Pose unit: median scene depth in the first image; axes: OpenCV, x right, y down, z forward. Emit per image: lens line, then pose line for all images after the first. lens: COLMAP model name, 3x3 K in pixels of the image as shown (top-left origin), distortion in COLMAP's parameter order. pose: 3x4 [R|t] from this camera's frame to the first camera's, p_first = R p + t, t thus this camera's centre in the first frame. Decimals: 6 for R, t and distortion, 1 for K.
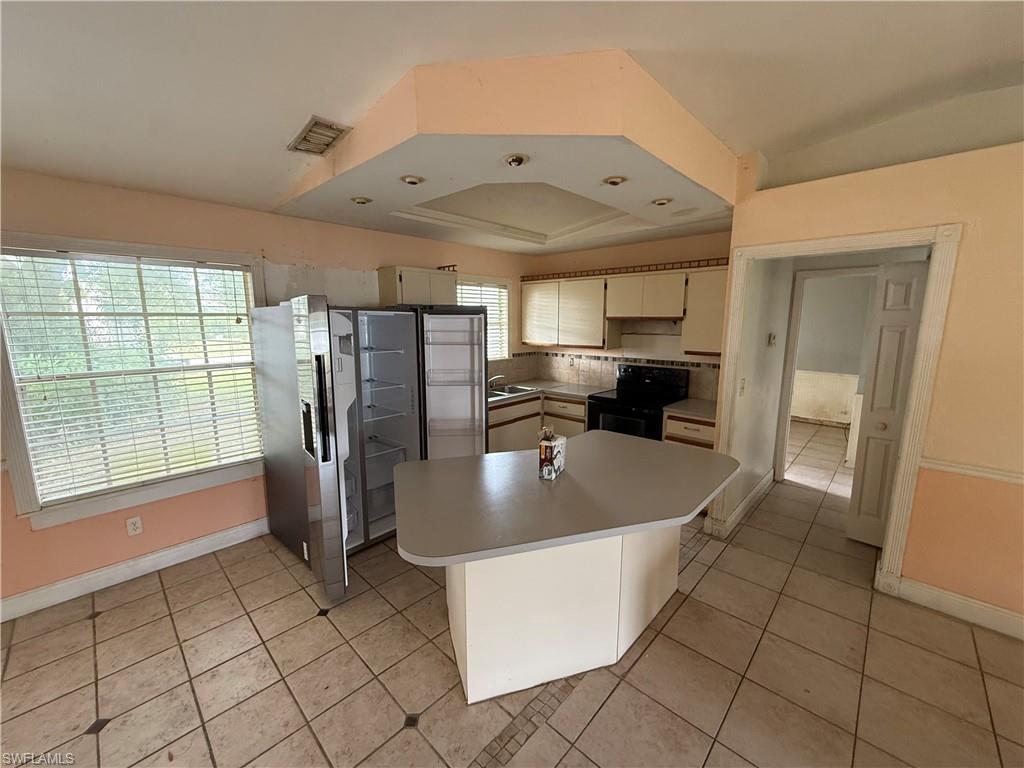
lens RADIAL K [[408.6, 0, 506.6], [0, 408.6, 385.1], [0, 0, 1]] dist [0.000989, -0.000026]
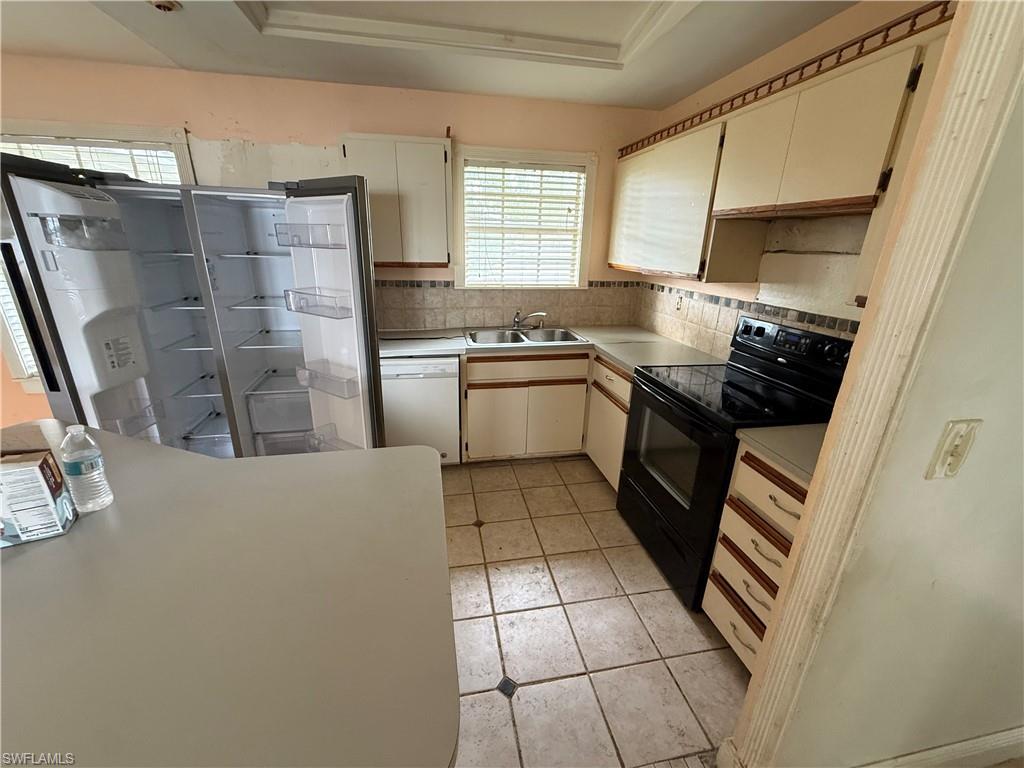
lens RADIAL K [[408.6, 0, 508.9], [0, 408.6, 383.1], [0, 0, 1]] dist [0.000989, -0.000026]
pose [[0.814307, 0.206409, -0.542494, 0.313906], [-0.115060, 0.973489, 0.197686, -0.035658], [0.568917, -0.098558, 0.816468, 0.413554]]
